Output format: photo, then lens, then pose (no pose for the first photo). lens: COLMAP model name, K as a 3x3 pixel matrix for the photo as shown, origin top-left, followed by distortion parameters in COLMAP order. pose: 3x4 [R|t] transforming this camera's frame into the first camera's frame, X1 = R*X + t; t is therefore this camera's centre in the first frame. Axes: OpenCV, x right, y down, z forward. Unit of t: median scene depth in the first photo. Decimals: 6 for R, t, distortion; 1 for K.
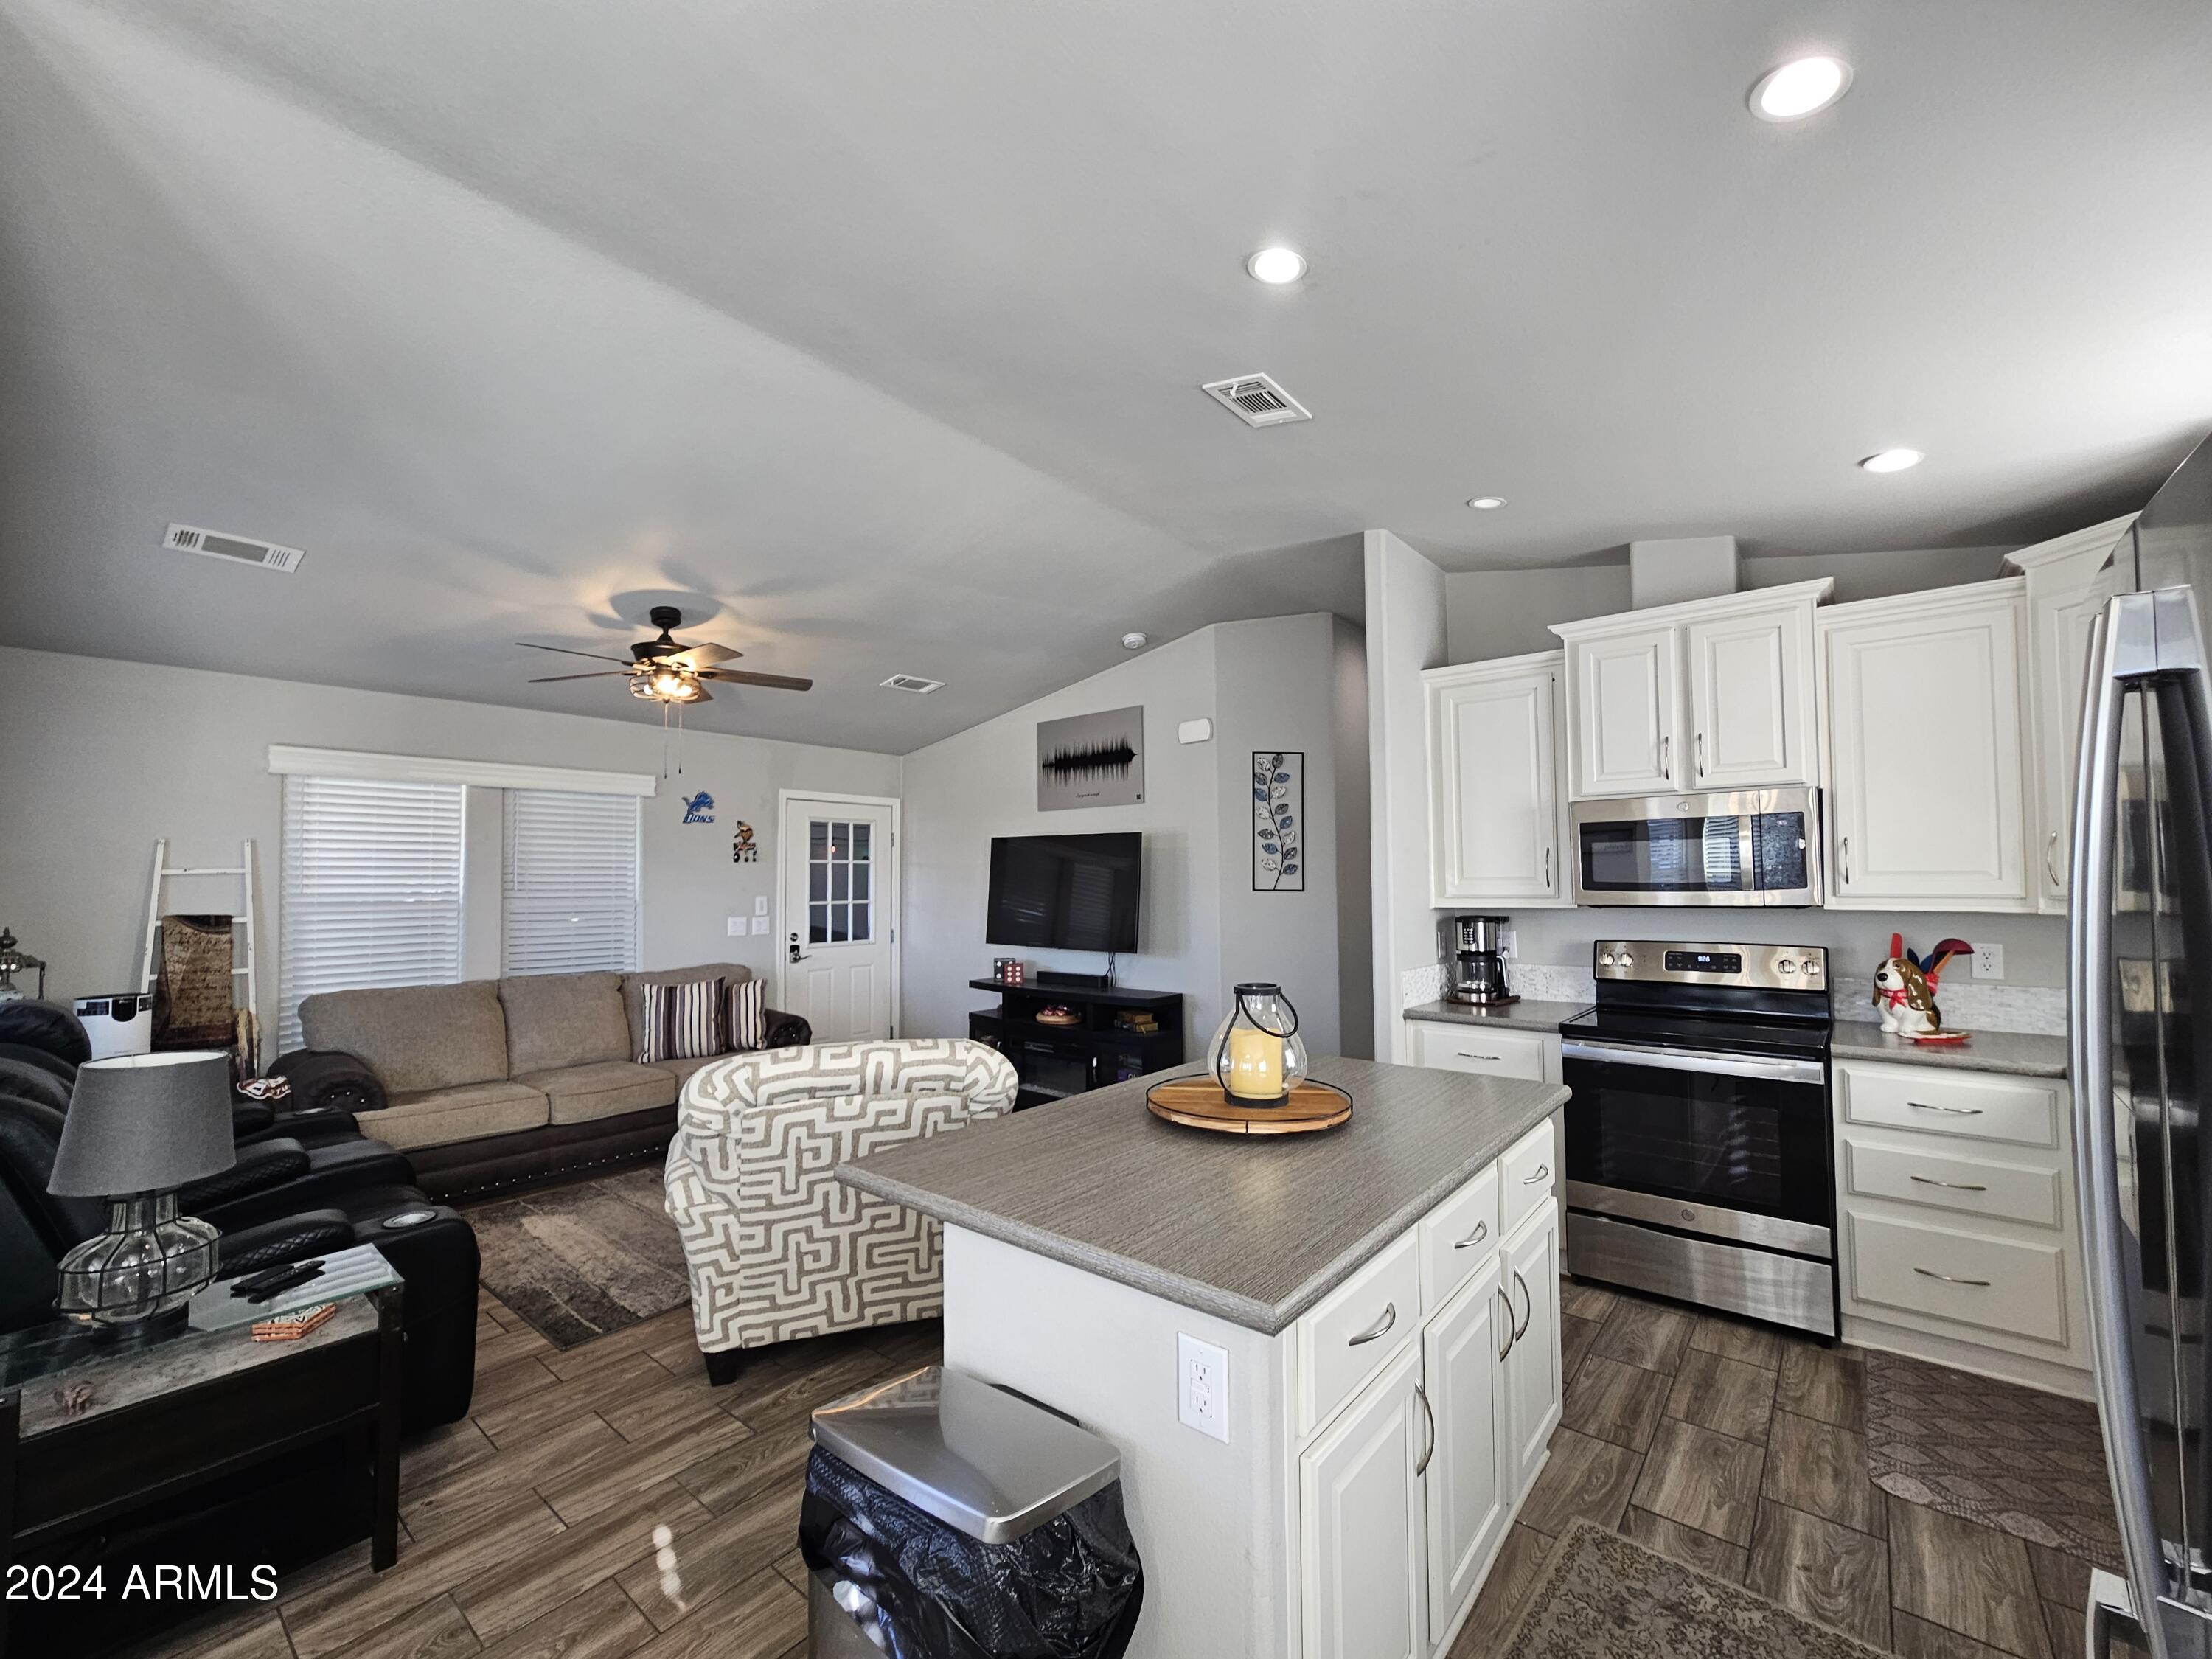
lens RADIAL K [[910.8, 0, 1101.5], [0, 910.8, 848.7], [0, 0, 1]] dist [0.000211, 0.000060]
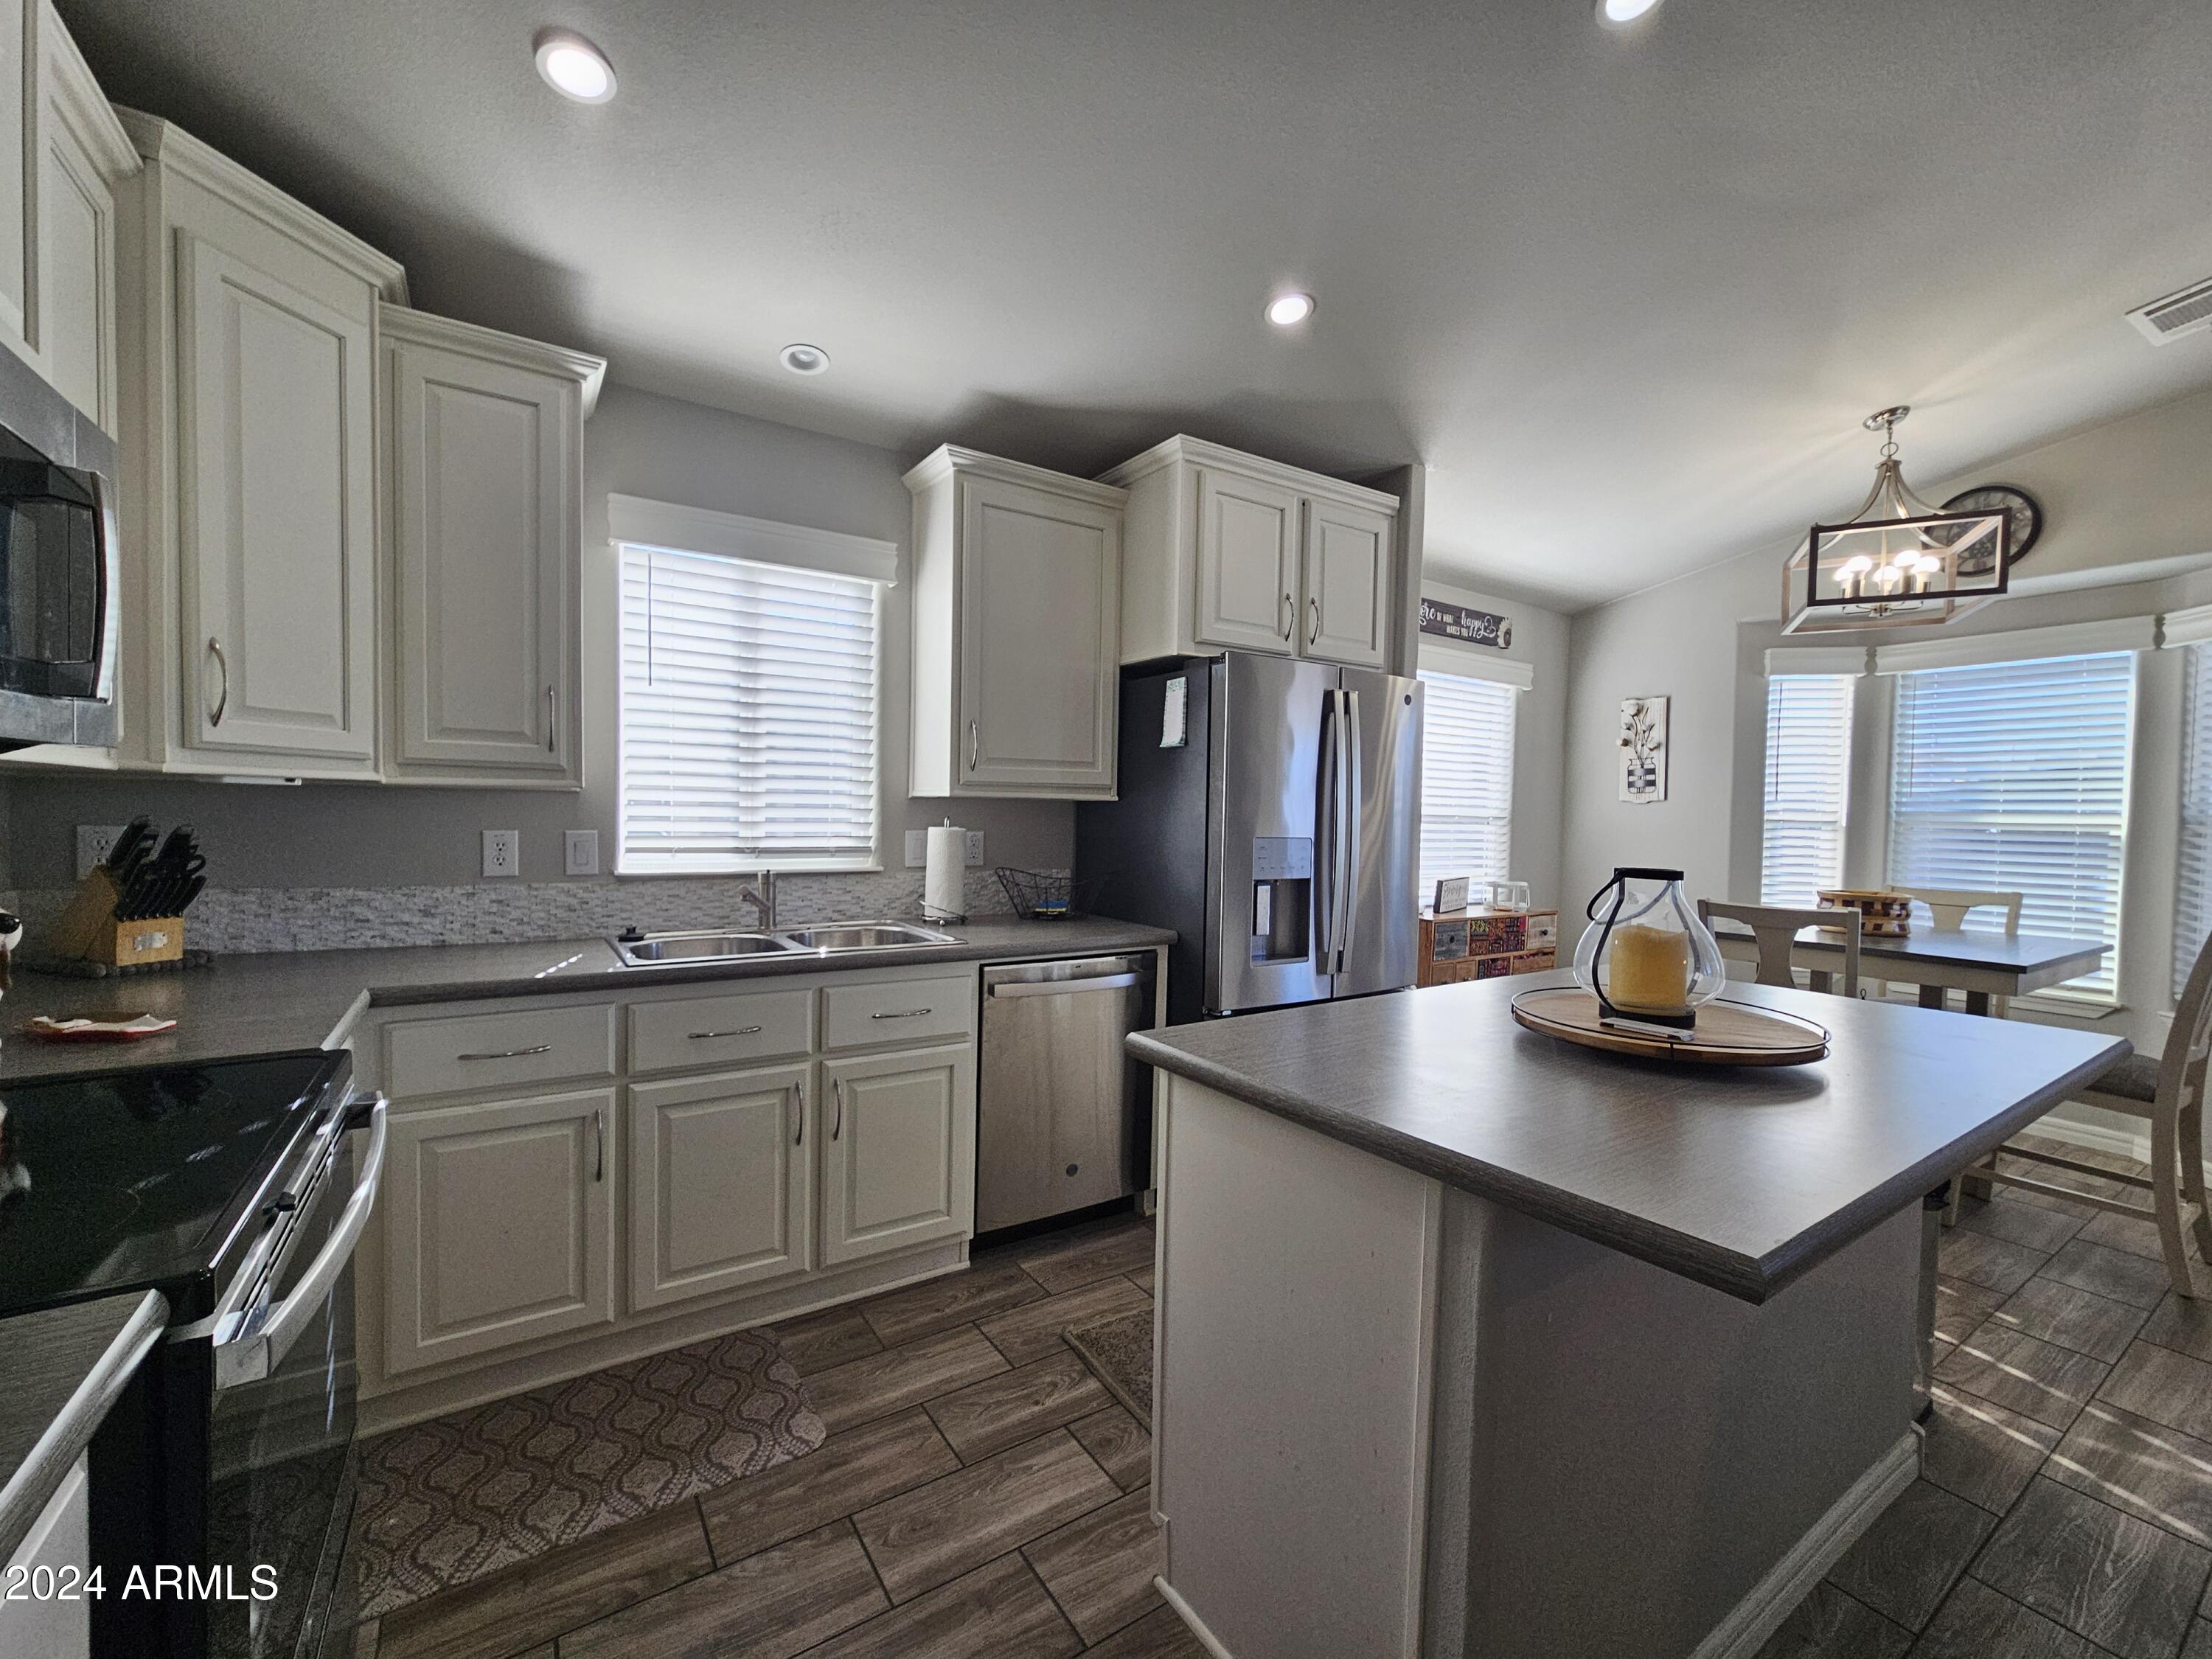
lens RADIAL K [[908.7, 0, 1109.1], [0, 908.7, 833.1], [0, 0, 1]] dist [0.000859, 0.000432]
pose [[-0.958026, -0.024553, 0.285629, 0.238445], [-0.029023, 0.999513, -0.011426, 0.083354], [-0.285209, -0.019236, -0.958272, 1.157637]]
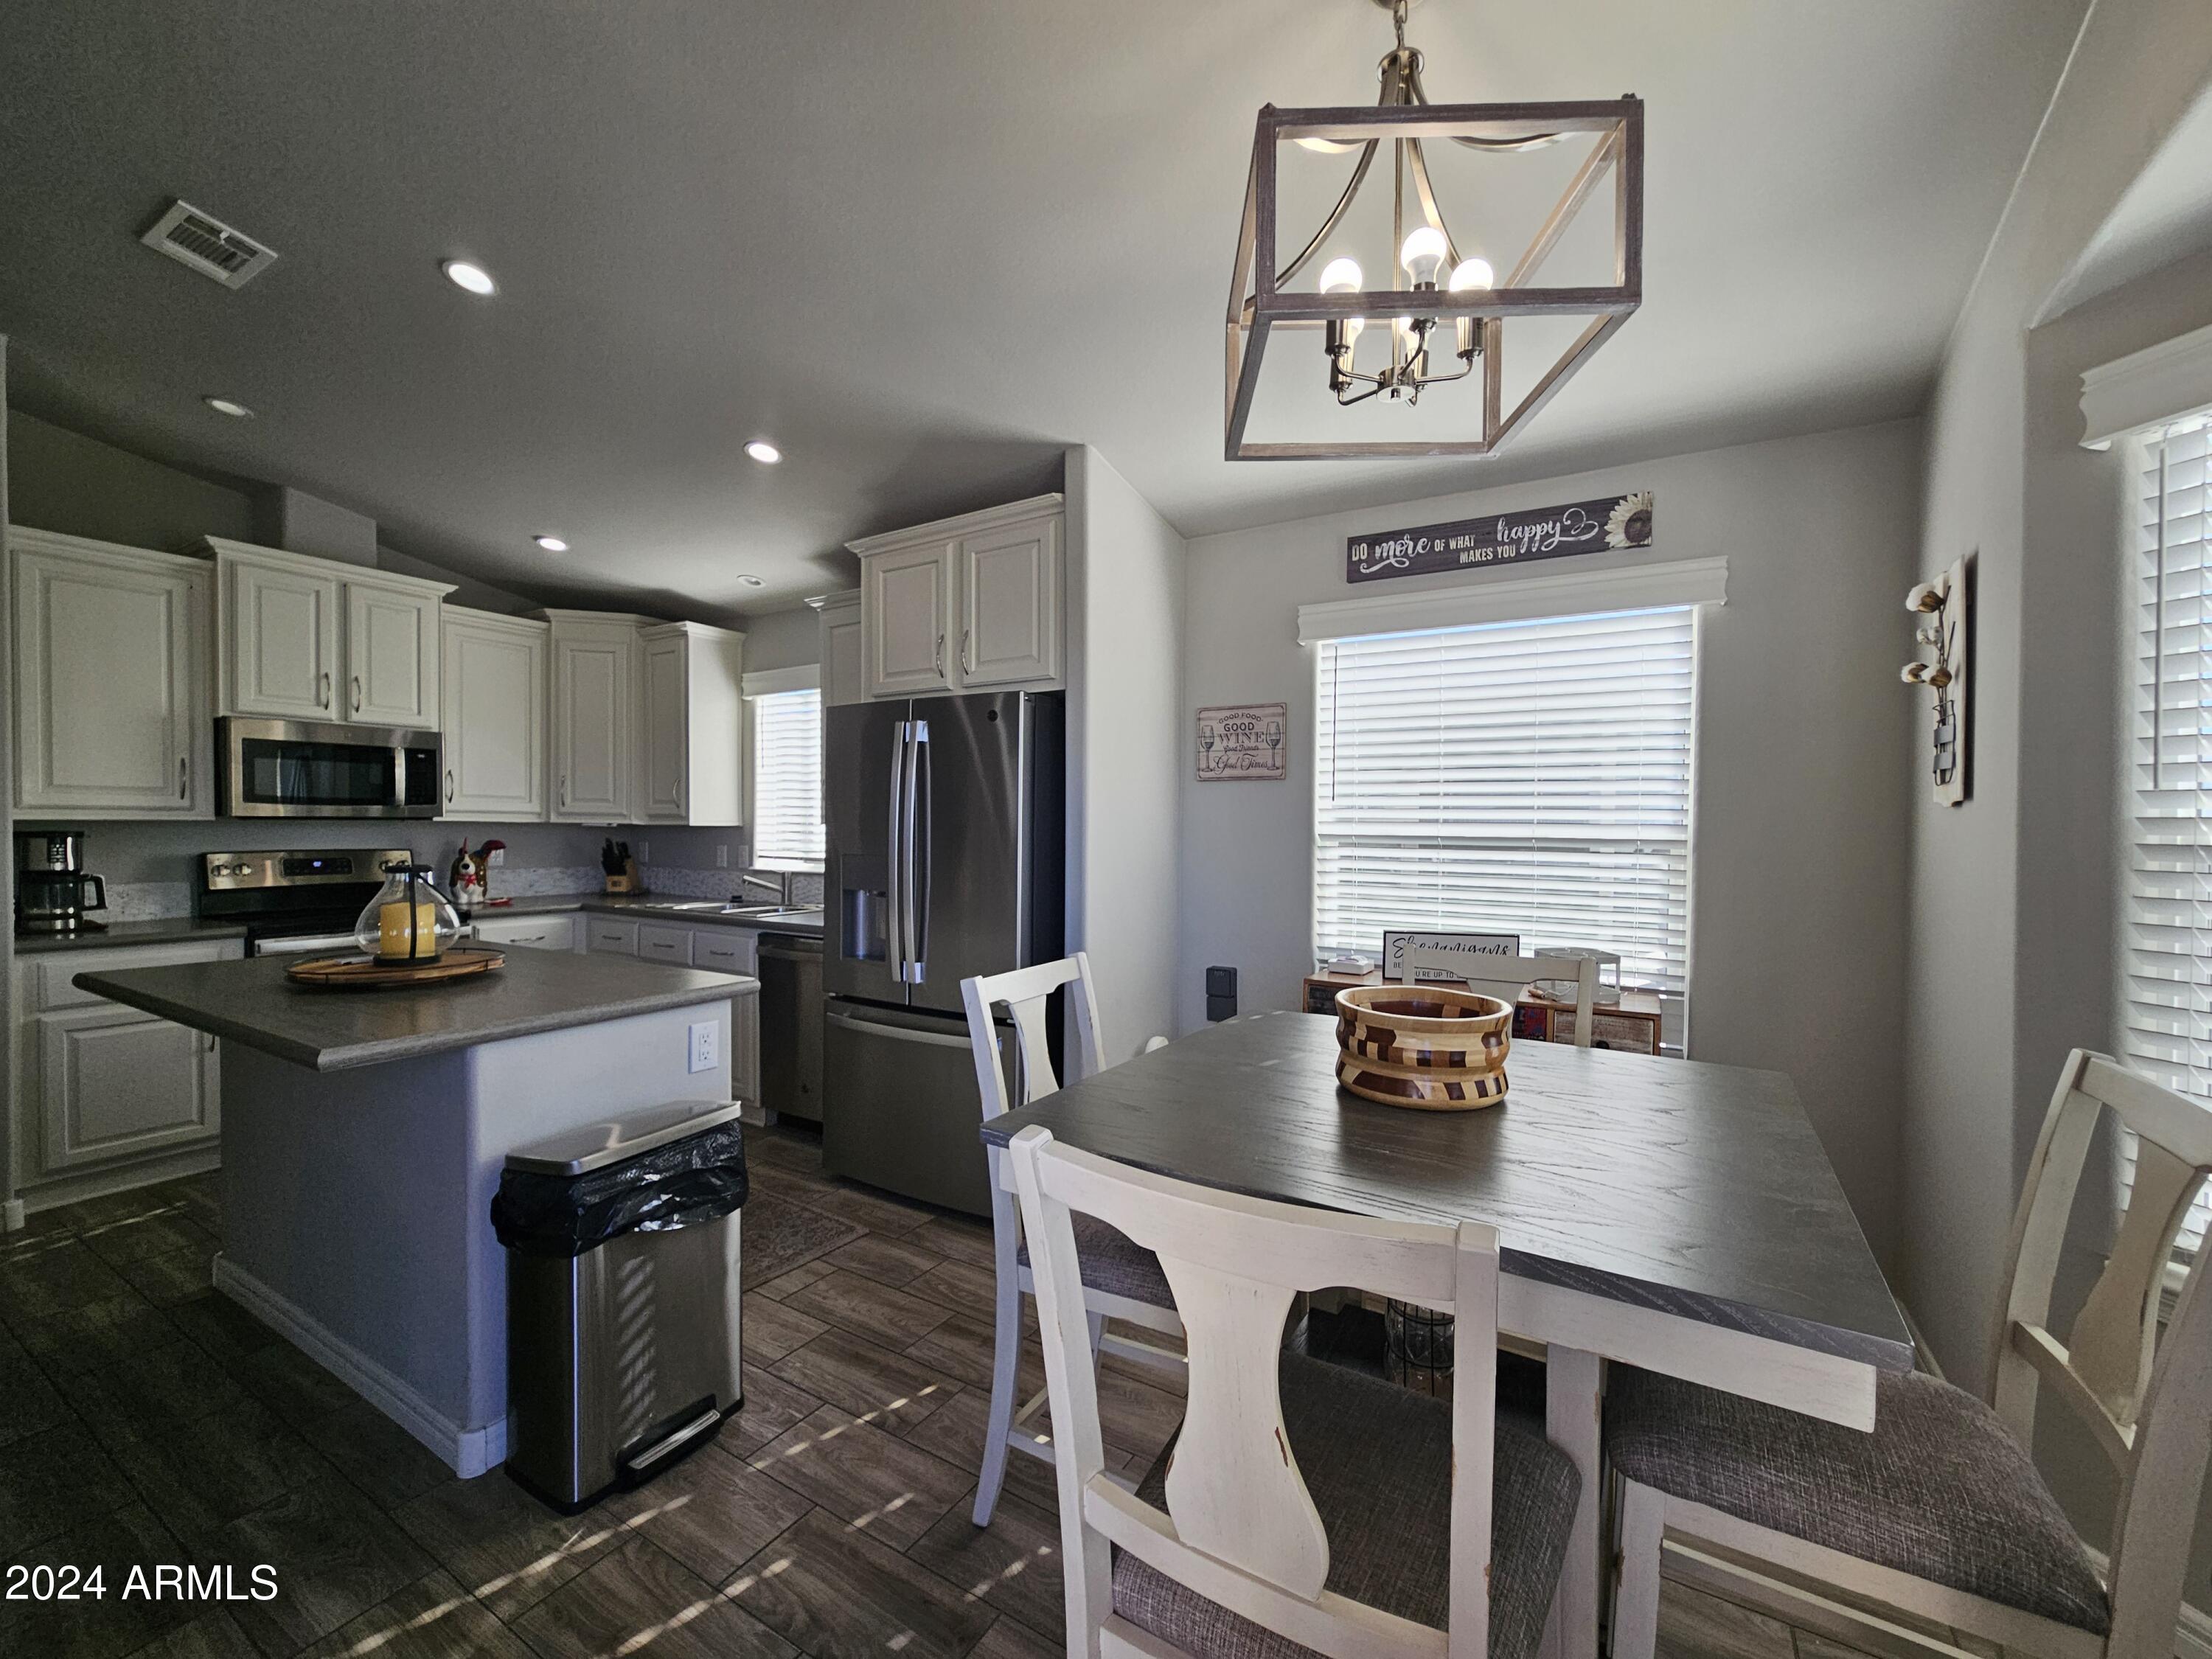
lens RADIAL K [[897.7, 0, 1104.5], [0, 897.7, 839.2], [0, 0, 1]] dist [0.000828, -0.000019]
pose [[-0.155751, -0.010797, 0.987737, -0.684949], [-0.045912, 0.998939, 0.003680, 0.040625], [-0.986729, -0.044776, -0.156081, 0.190025]]
